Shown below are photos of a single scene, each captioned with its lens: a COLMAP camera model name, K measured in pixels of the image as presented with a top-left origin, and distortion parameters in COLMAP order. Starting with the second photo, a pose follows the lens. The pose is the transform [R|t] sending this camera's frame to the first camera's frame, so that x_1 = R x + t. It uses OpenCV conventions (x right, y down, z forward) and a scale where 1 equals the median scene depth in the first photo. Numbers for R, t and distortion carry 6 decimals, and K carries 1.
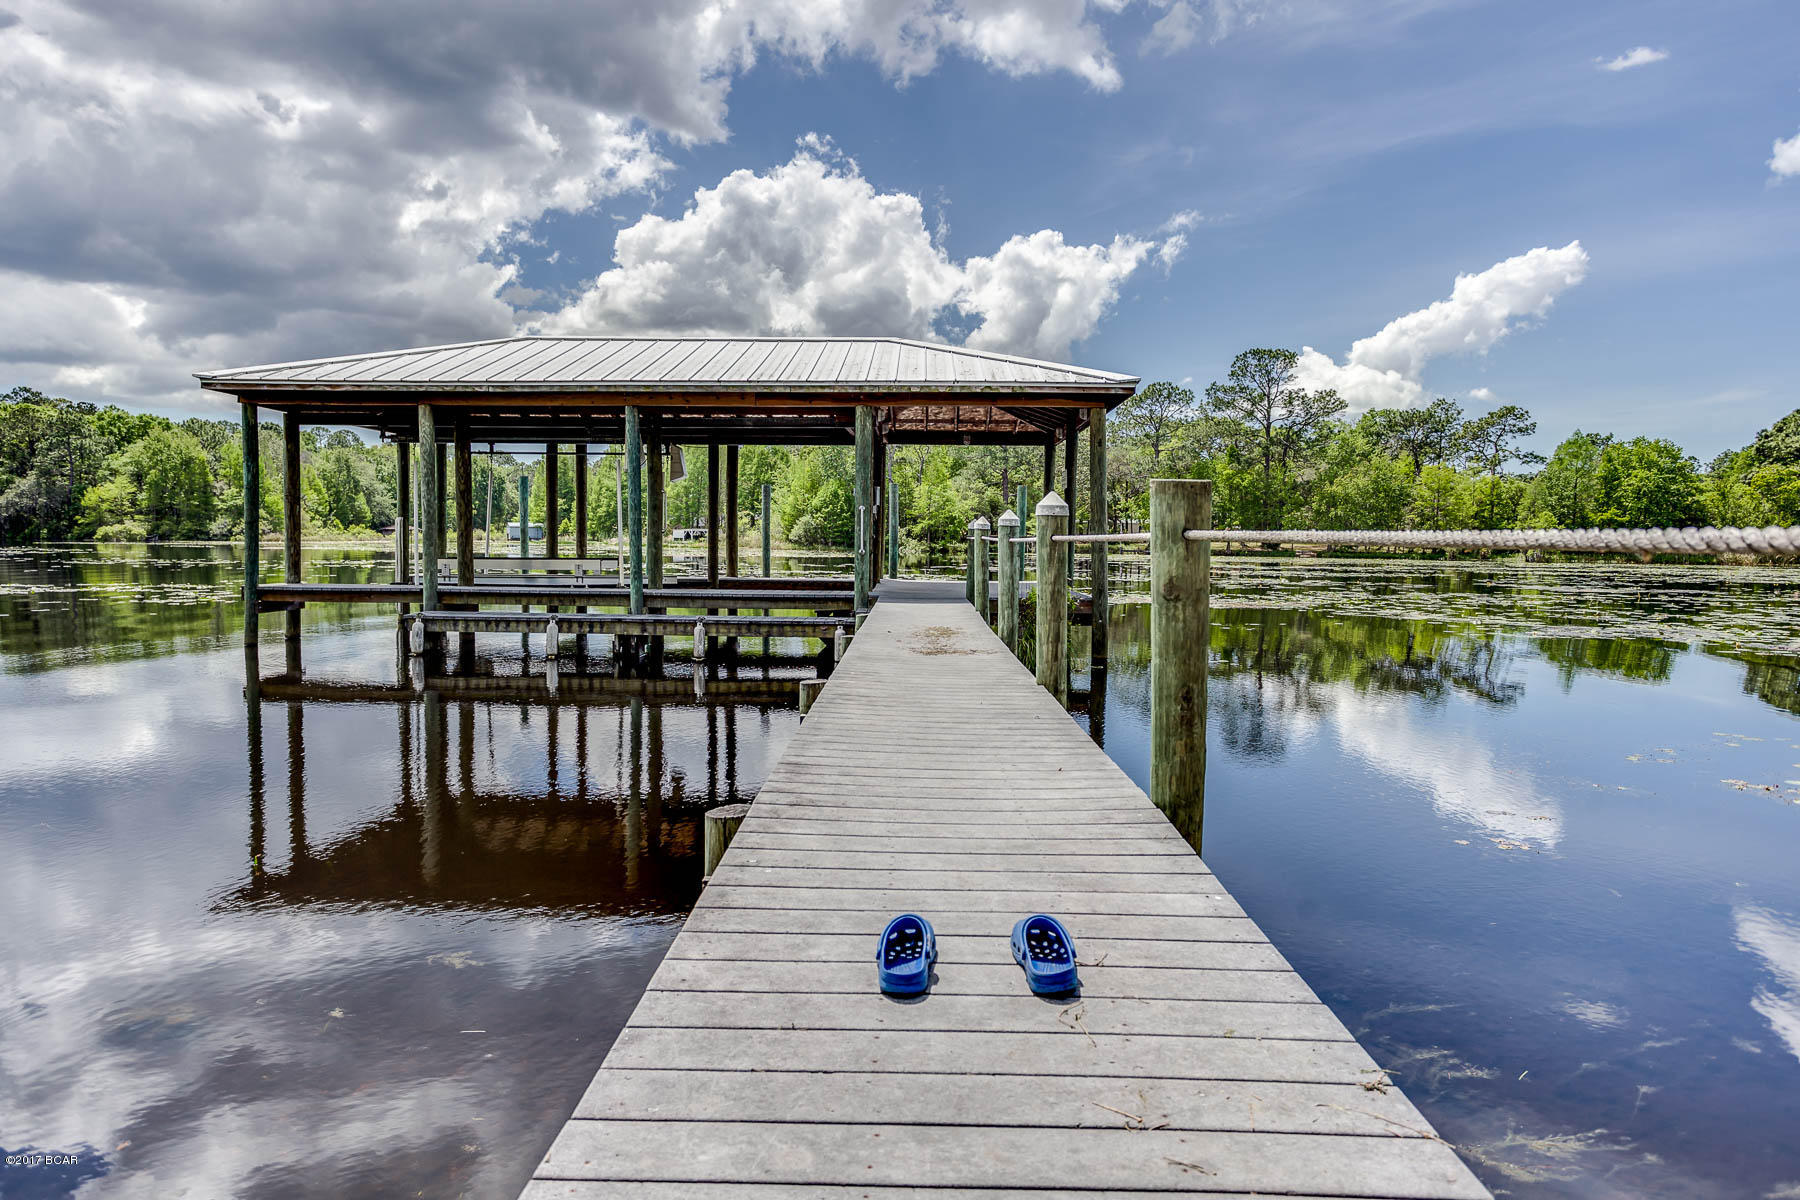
lens RADIAL K [[1081.3, 0, 900.0], [0, 1081.3, 571.2], [0, 0, 1]] dist [-0.003951, -0.001056]
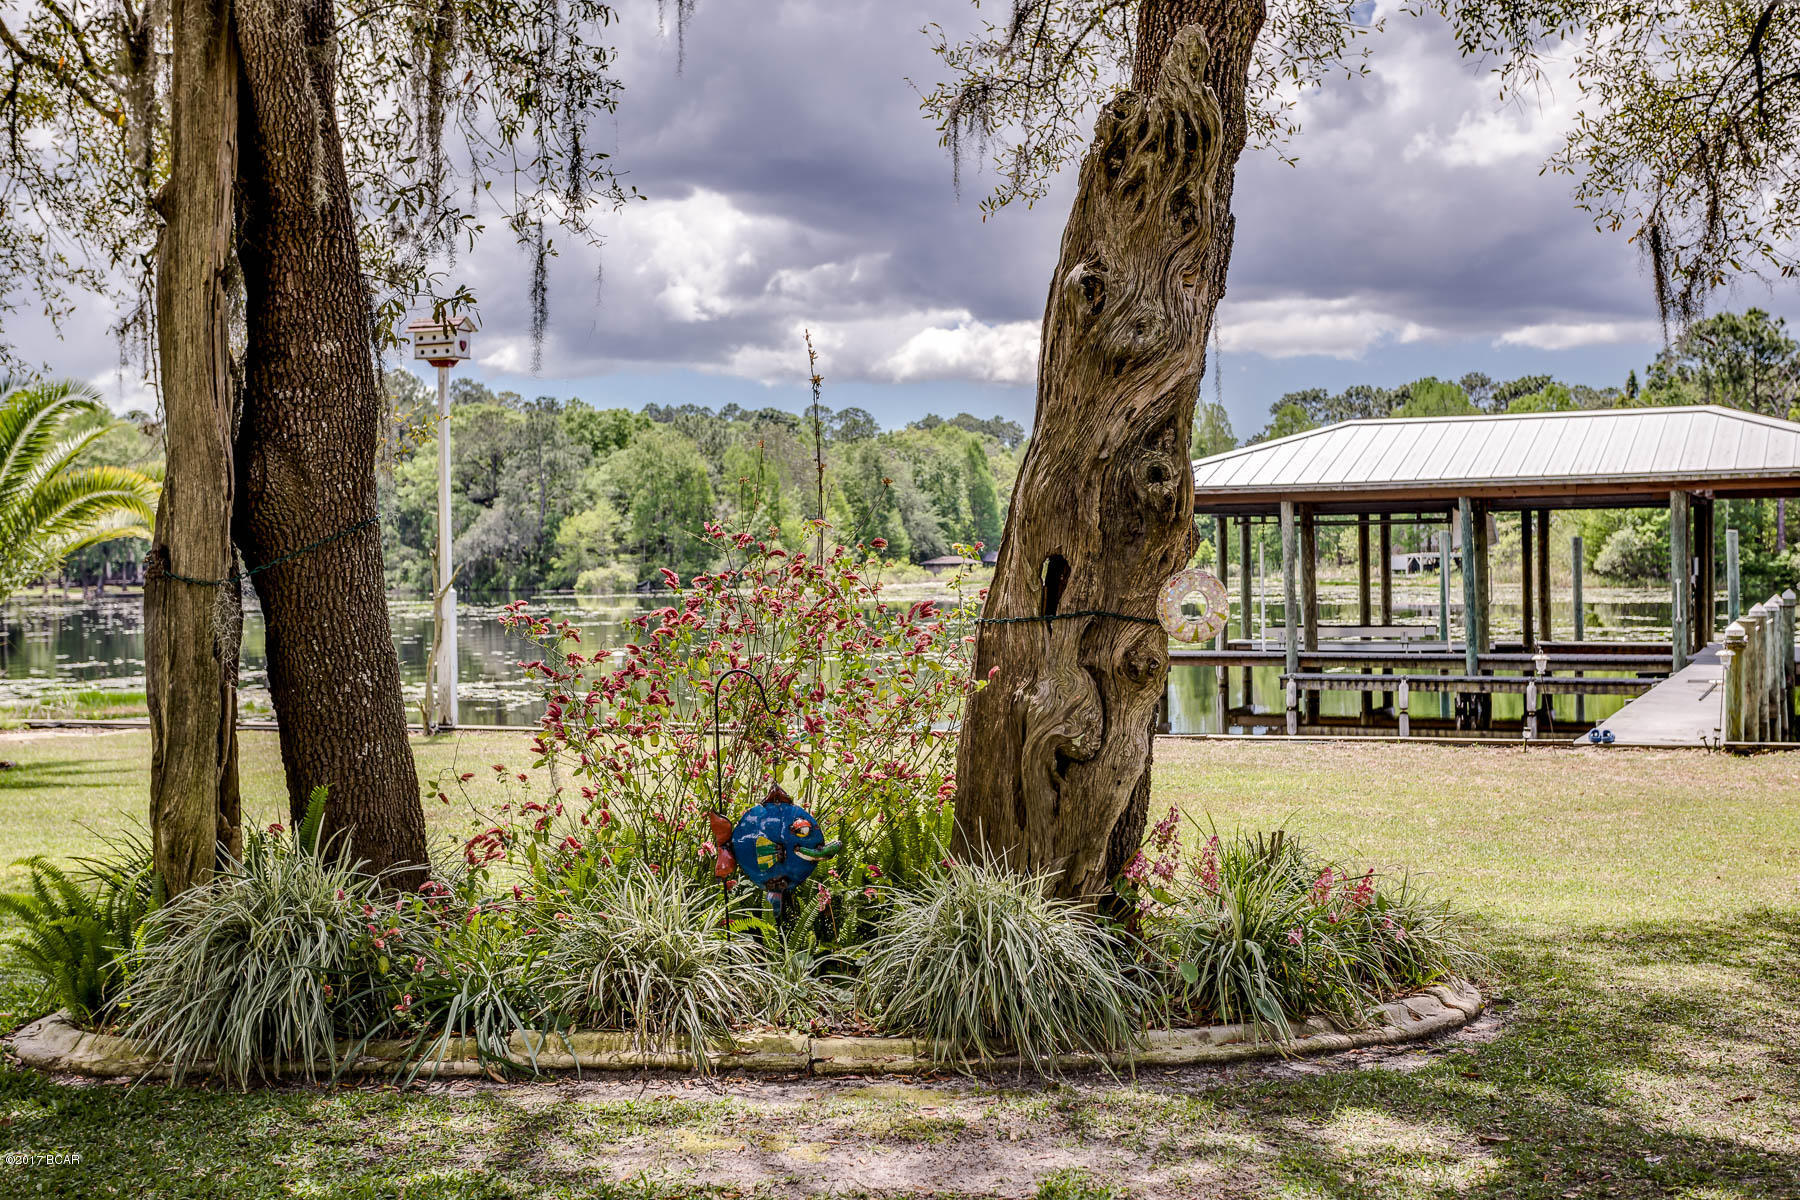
lens RADIAL K [[2026.9, 0, 903.8], [0, 2026.9, 575.8], [0, 0, 1]] dist [0.037040, 0.024344]
pose [[0.909996, -0.023055, -0.413975, 0.011923], [0.014036, 0.999593, -0.024817, -0.002402], [0.414379, 0.016773, 0.909950, -0.137011]]
